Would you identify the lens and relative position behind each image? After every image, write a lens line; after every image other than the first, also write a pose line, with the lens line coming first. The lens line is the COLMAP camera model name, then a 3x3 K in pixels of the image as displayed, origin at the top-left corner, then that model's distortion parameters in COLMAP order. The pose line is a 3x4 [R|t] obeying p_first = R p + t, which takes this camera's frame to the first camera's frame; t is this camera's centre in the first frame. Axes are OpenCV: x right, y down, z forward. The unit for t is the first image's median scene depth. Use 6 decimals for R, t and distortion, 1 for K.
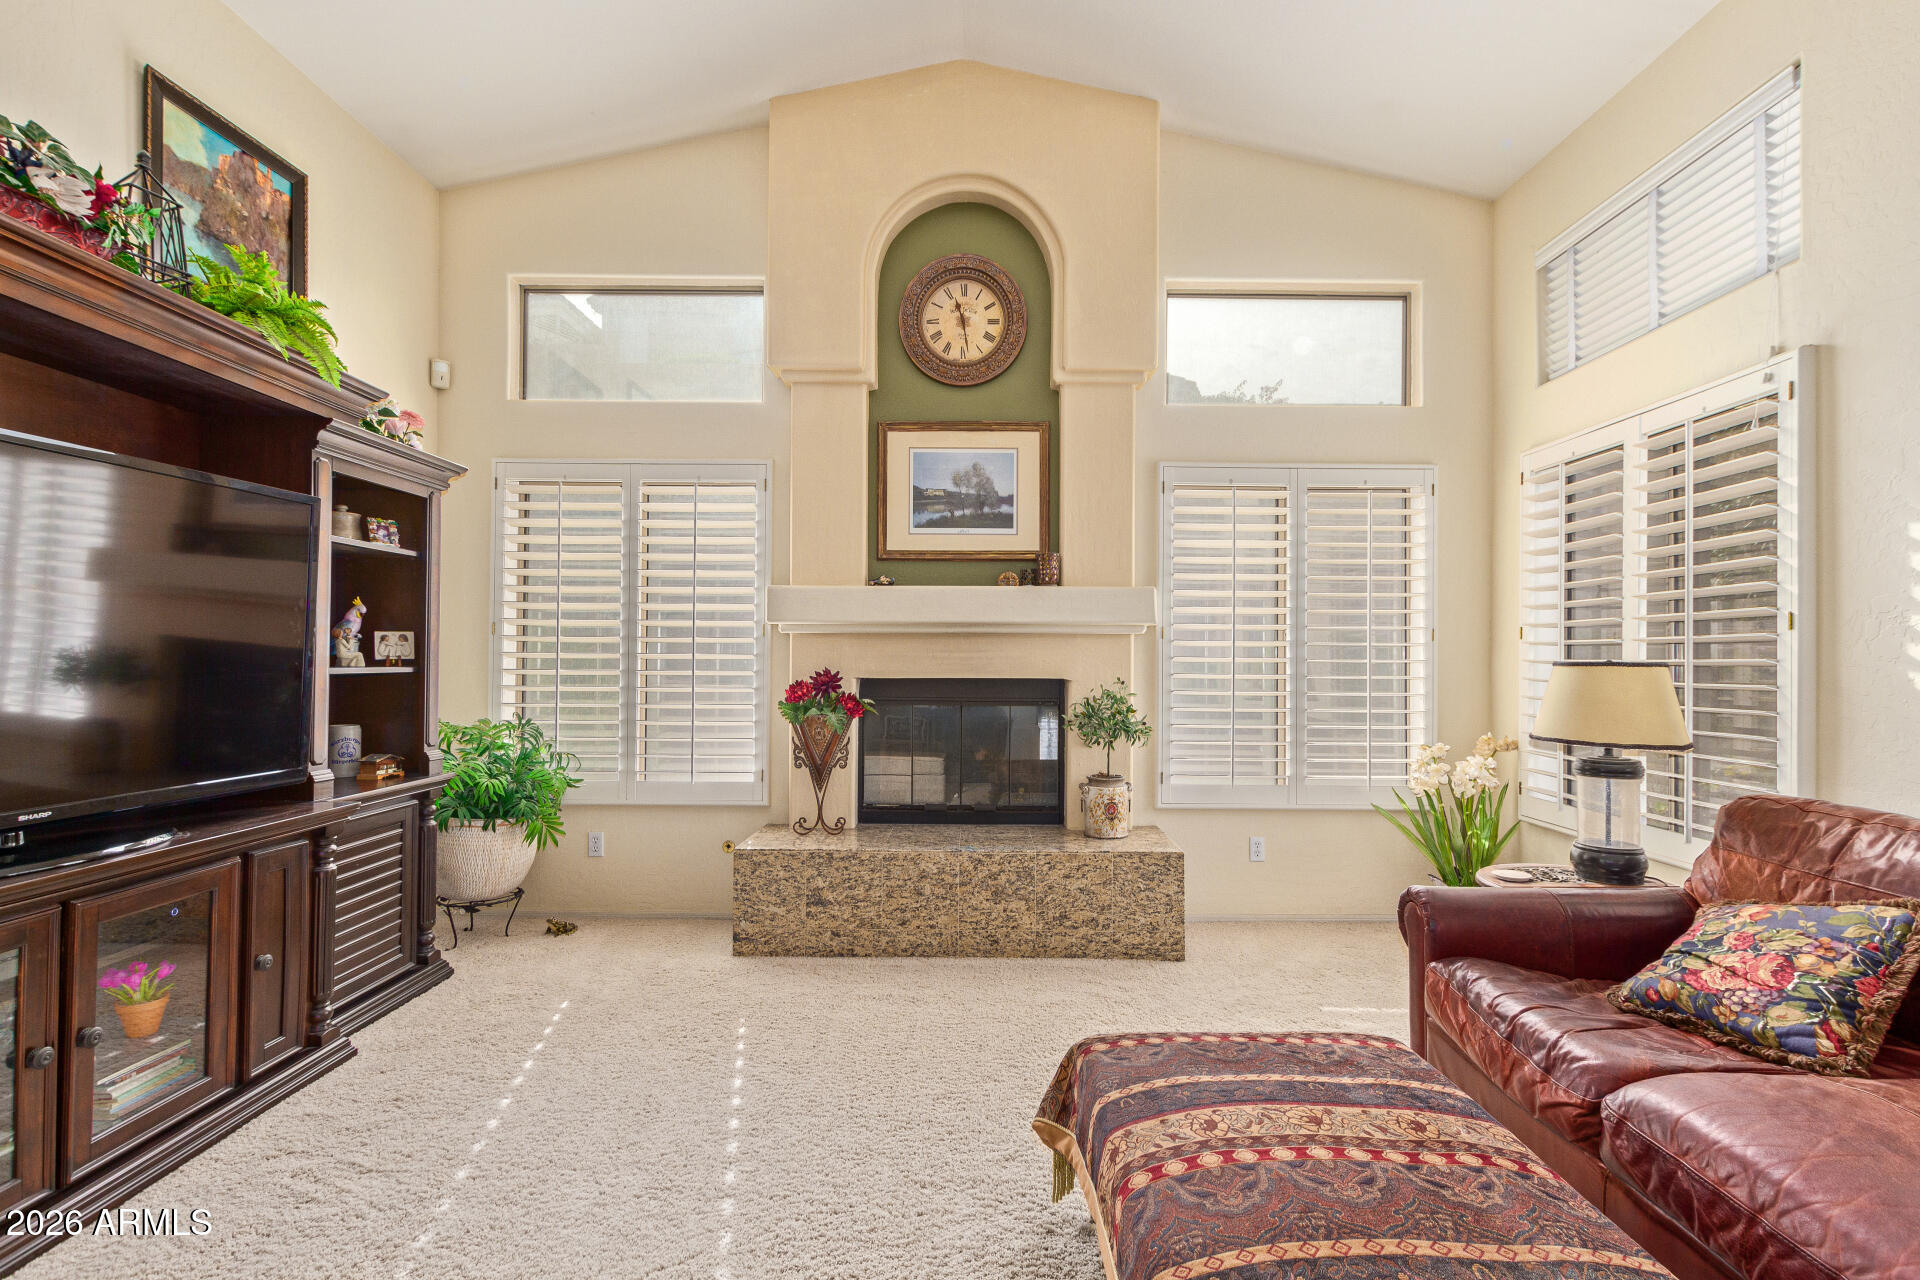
lens RADIAL K [[873.0, 0, 970.0], [0, 873.0, 642.3], [0, 0, 1]] dist [0.001866, 0.000306]
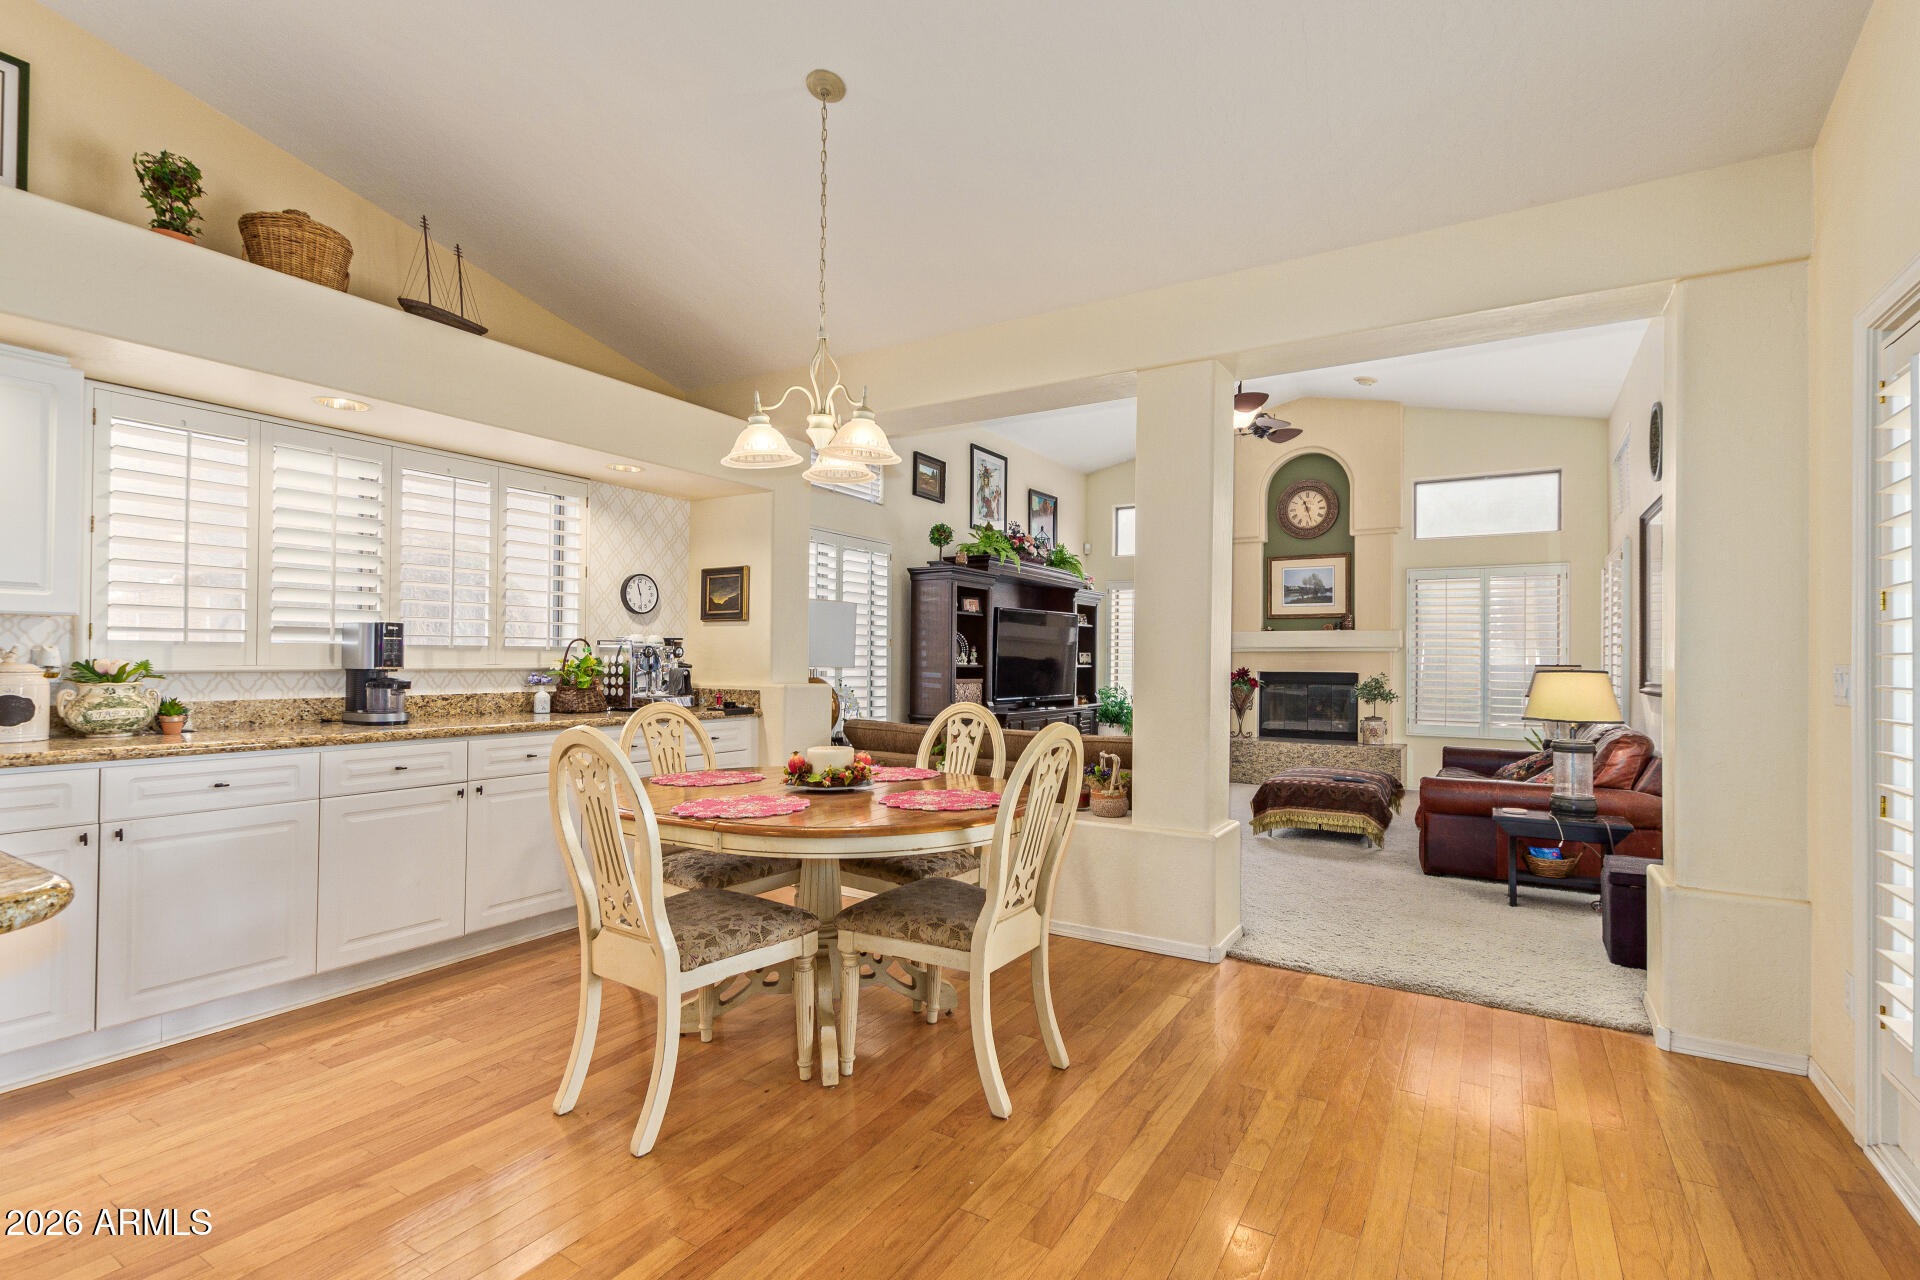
lens RADIAL K [[873.0, 0, 972.3], [0, 873.0, 647.3], [0, 0, 1]] dist [0.001866, 0.000306]
pose [[0.852080, -0.005186, -0.523386, 0.422390], [0.004042, 0.999986, -0.003328, -0.017134], [0.523396, 0.000720, 0.852089, -1.312648]]
